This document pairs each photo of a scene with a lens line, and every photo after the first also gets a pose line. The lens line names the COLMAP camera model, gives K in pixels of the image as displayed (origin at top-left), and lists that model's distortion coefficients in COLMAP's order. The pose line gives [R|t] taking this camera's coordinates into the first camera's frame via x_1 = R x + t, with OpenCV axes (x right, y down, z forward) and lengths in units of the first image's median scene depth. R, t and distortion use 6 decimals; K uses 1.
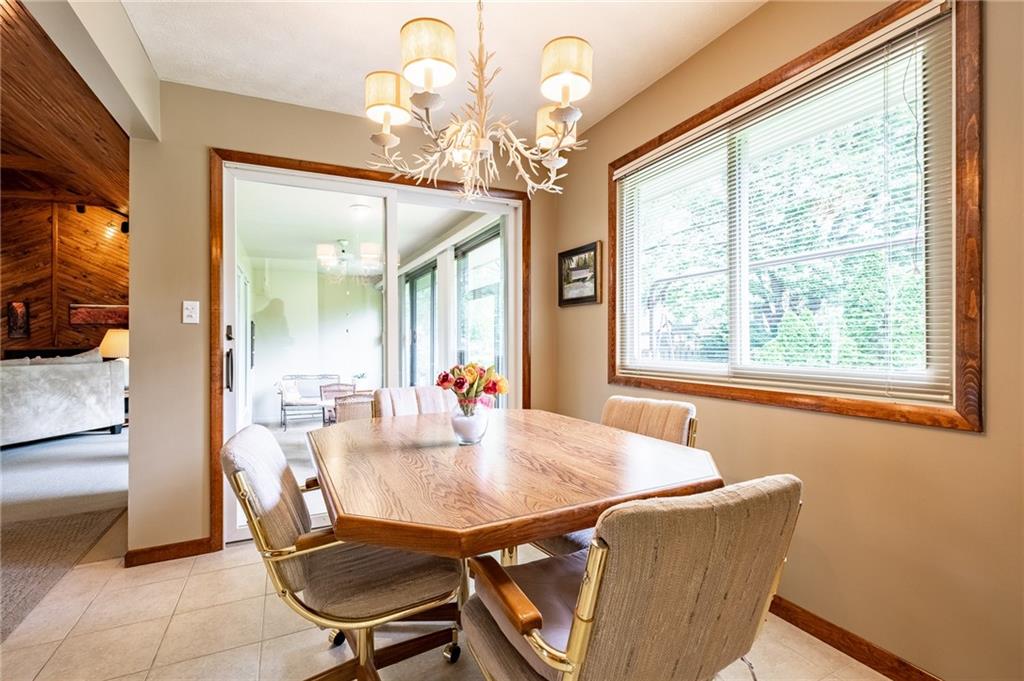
lens RADIAL K [[457.6, 0, 492.4], [0, 457.6, 338.1], [0, 0, 1]] dist [0.000420, -0.000987]
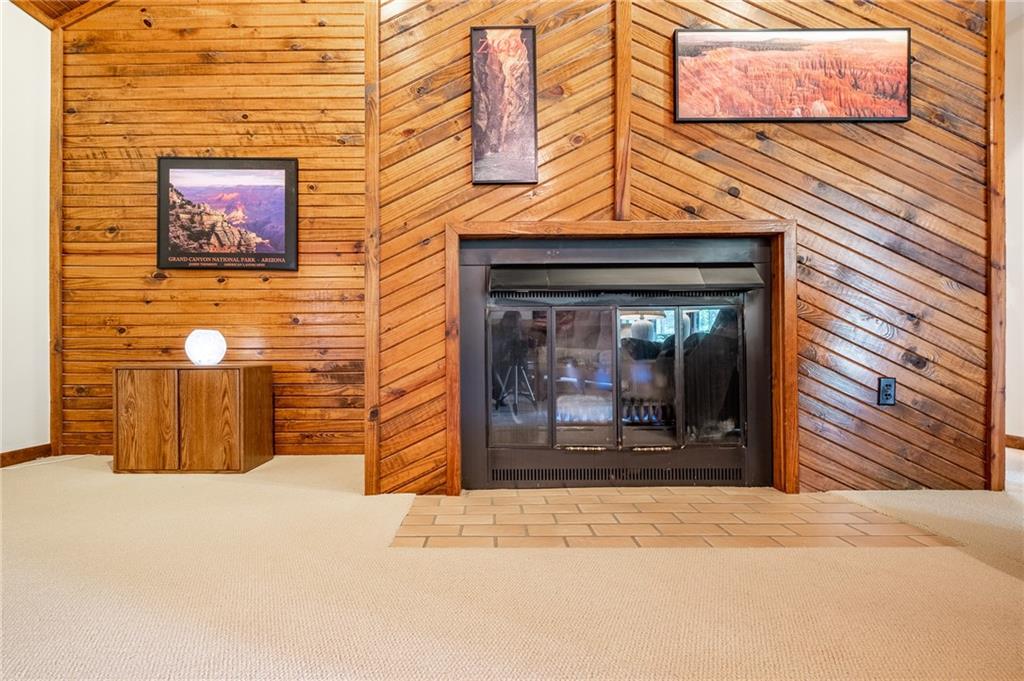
lens RADIAL K [[457.6, 0, 483.8], [0, 457.6, 347.3], [0, 0, 1]] dist [0.000420, -0.000987]
pose [[0.911389, 0.010951, -0.411401, -0.935614], [-0.008571, 0.999934, 0.007629, 0.081489], [0.411458, -0.003427, 0.911422, 0.771489]]
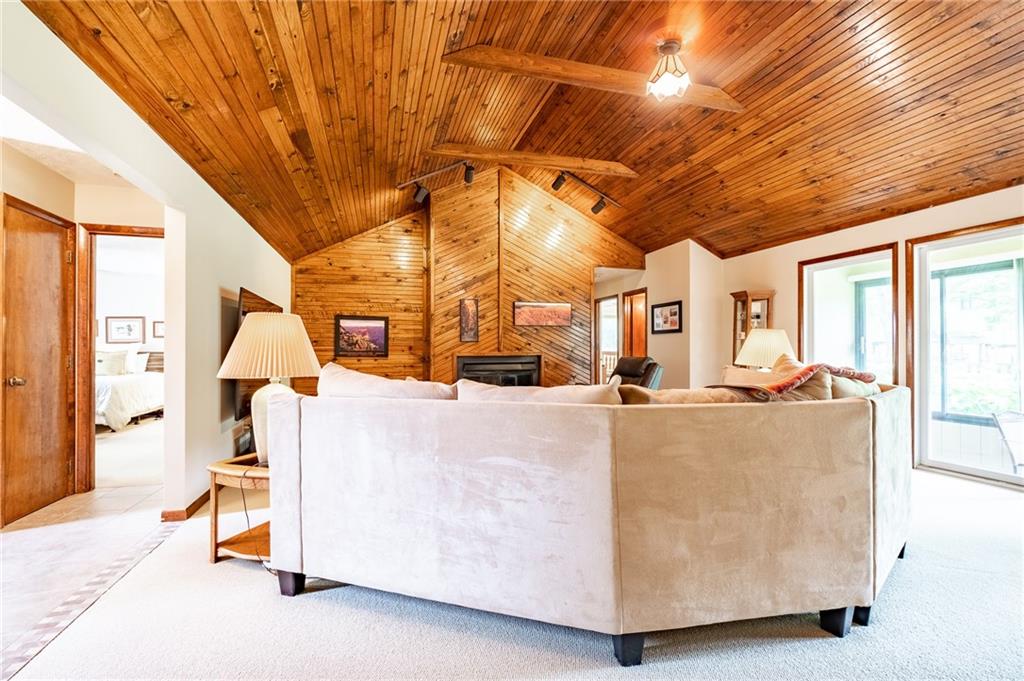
lens RADIAL K [[457.6, 0, 507.3], [0, 457.6, 347.2], [0, 0, 1]] dist [0.000420, -0.000987]
pose [[0.989156, 0.009931, -0.146531, -0.829548], [-0.010653, 0.999935, -0.004146, 0.013130], [0.146480, 0.005663, 0.989197, 0.164152]]
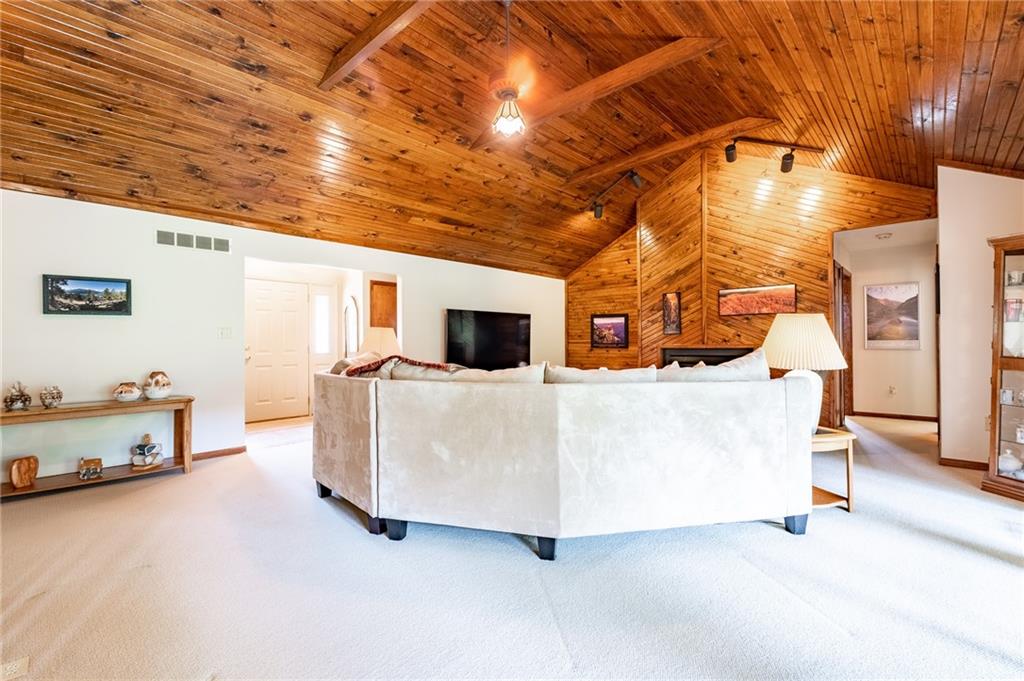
lens RADIAL K [[457.6, 0, 514.4], [0, 457.6, 339.6], [0, 0, 1]] dist [0.000420, -0.000987]
pose [[0.390033, 0.003765, -0.920793, -0.344469], [0.004015, 0.999975, 0.005790, 0.004303], [0.920792, -0.005956, 0.390008, 0.377322]]
